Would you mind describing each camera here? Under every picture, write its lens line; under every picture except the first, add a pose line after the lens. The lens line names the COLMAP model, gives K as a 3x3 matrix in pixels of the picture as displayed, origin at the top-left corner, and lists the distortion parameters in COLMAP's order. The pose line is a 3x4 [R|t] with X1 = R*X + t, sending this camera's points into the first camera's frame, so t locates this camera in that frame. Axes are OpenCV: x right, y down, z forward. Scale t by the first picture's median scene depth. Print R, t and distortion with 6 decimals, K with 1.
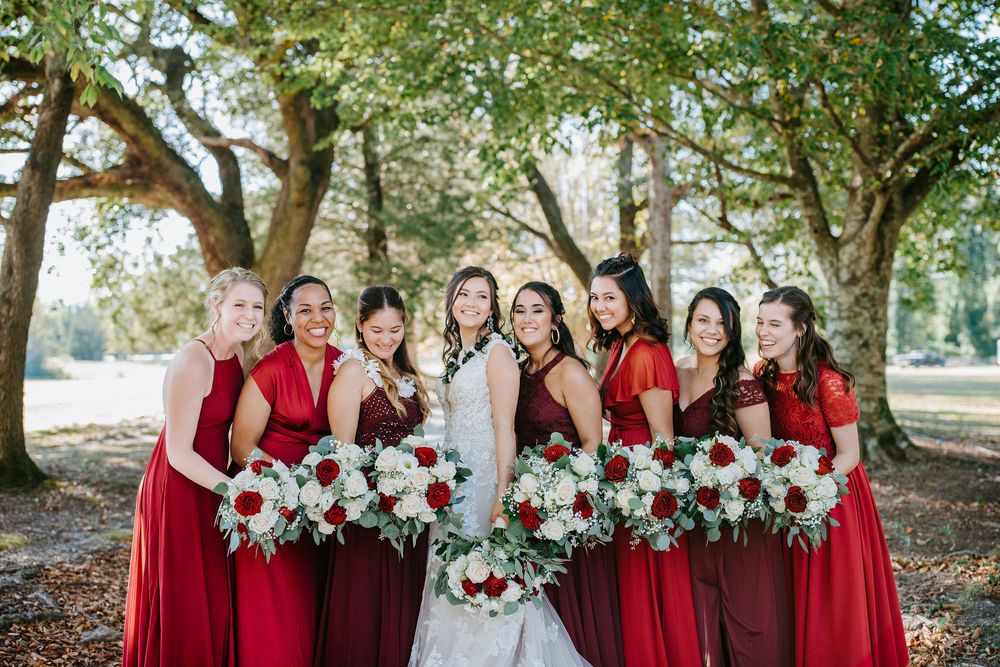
lens RADIAL K [[1096.5, 0, 500.0], [0, 1096.5, 333.5], [0, 0, 1]] dist [0.002513, 0.007710]
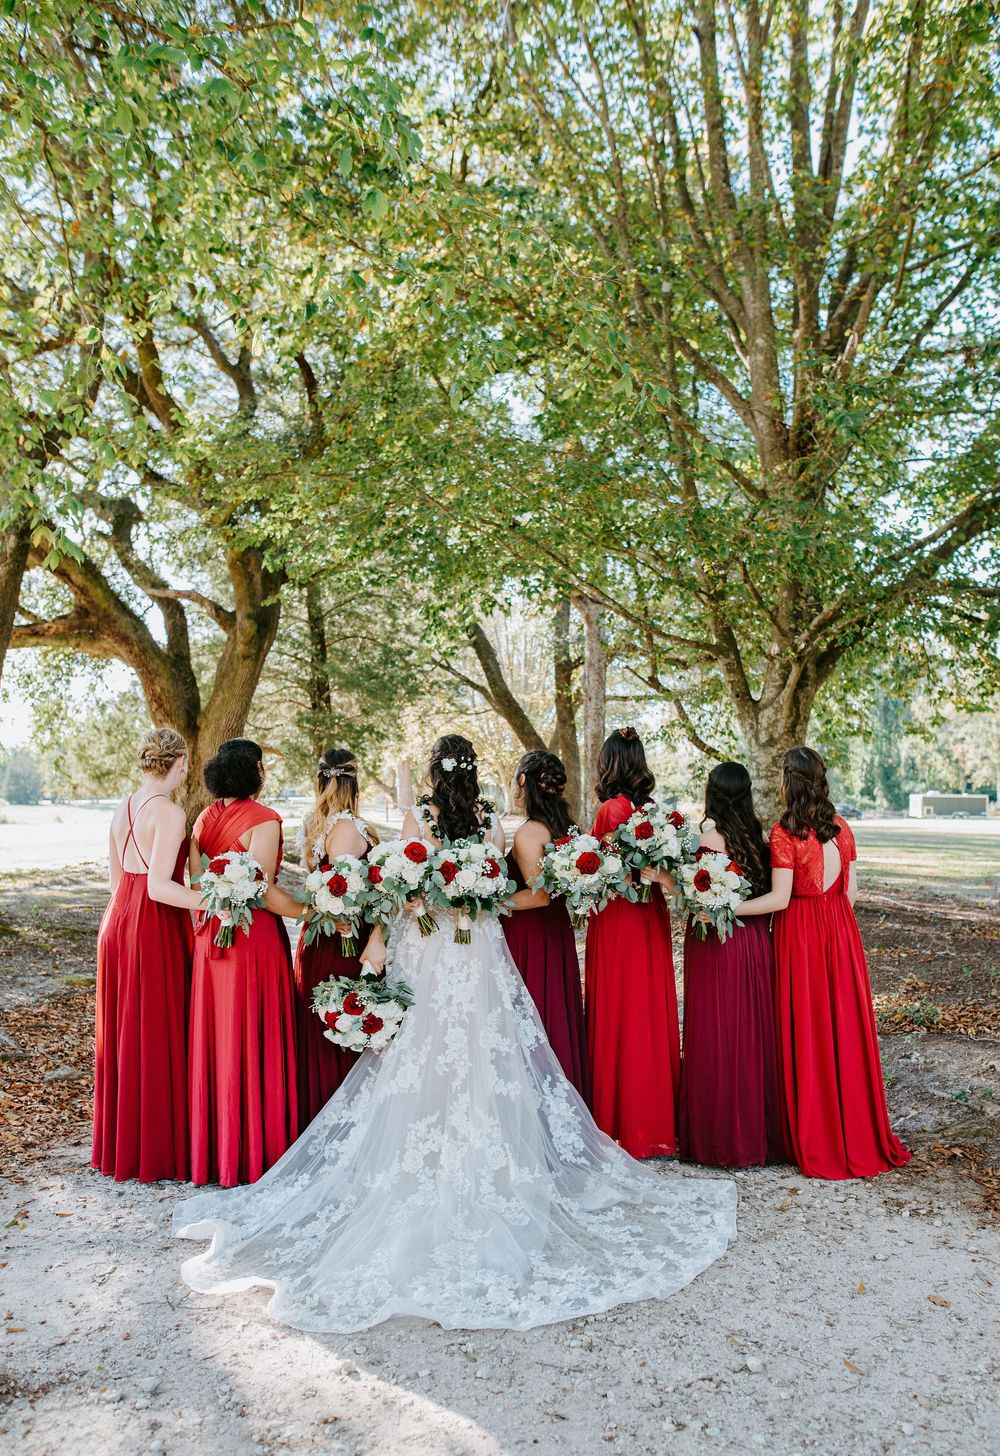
lens RADIAL K [[1295.1, 0, 500.0], [0, 1295.1, 728.0], [0, 0, 1]] dist [0.000505, 0.001550]
pose [[0.997498, 0.012356, 0.069605, -0.028794], [-0.011647, 0.999876, -0.010581, -0.040635], [-0.069727, 0.009744, 0.997519, -0.223584]]
